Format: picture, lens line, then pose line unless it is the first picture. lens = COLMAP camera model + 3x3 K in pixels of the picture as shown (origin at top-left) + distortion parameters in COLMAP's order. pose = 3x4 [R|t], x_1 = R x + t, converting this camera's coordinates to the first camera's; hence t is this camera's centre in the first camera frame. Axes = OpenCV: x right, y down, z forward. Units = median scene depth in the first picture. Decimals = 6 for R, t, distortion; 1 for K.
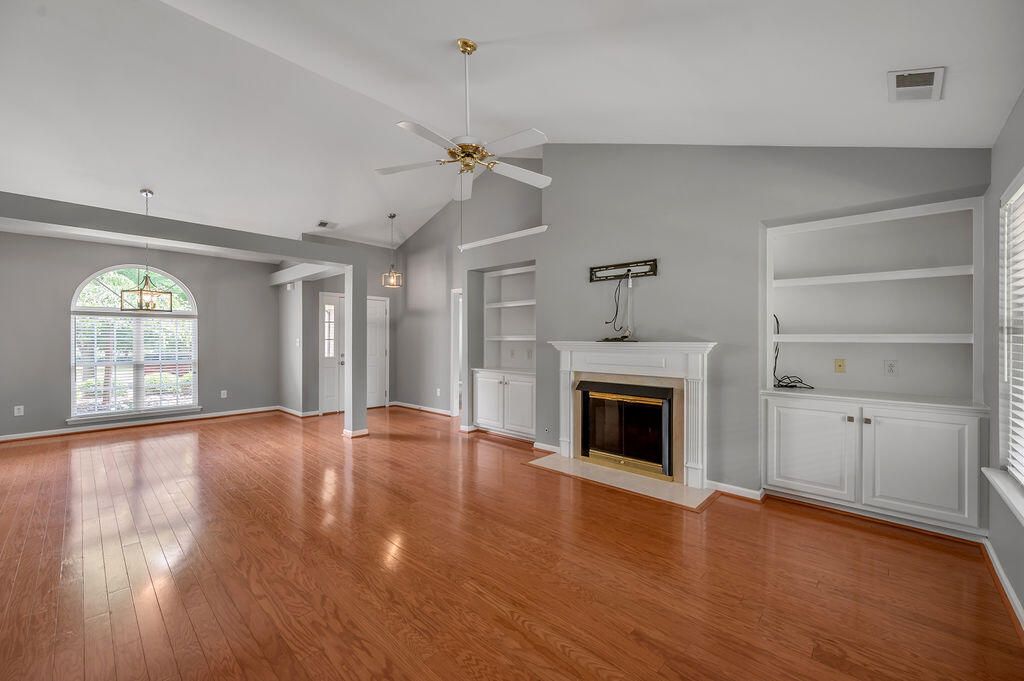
lens RADIAL K [[409.7, 0, 512.0], [0, 409.7, 340.5], [0, 0, 1]] dist [0.000056, 0.000001]
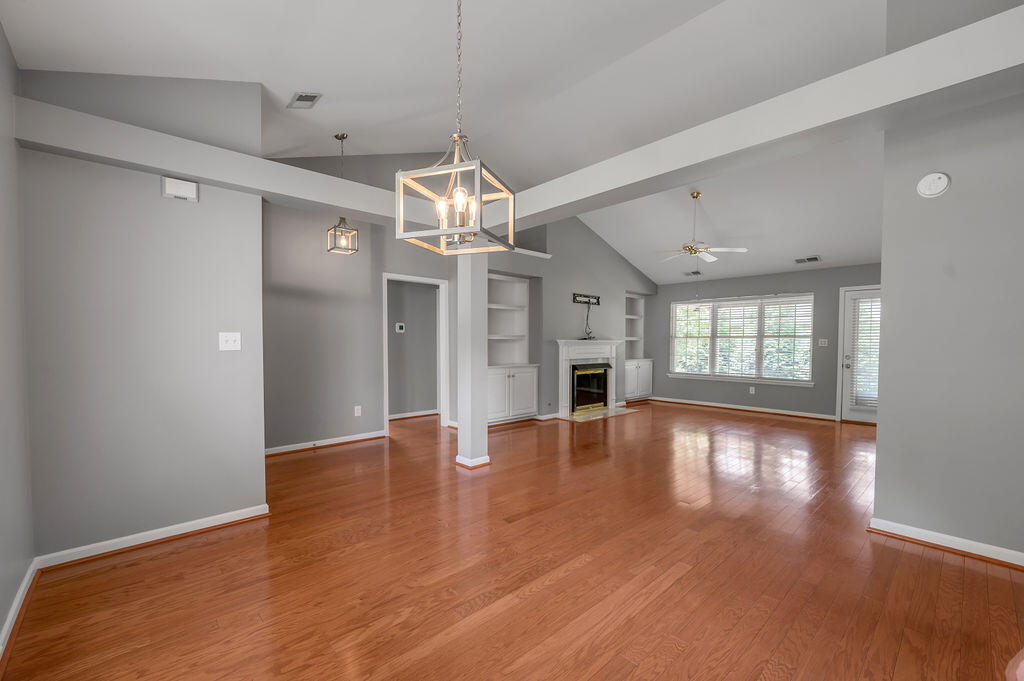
lens RADIAL K [[409.7, 0, 512.0], [0, 409.7, 340.5], [0, 0, 1]] dist [0.000056, 0.000001]
pose [[0.085420, 0.000202, 0.996345, -1.420653], [-0.002191, 0.999998, -0.000015, 0.006077], [-0.996343, -0.002182, 0.085420, 1.104829]]
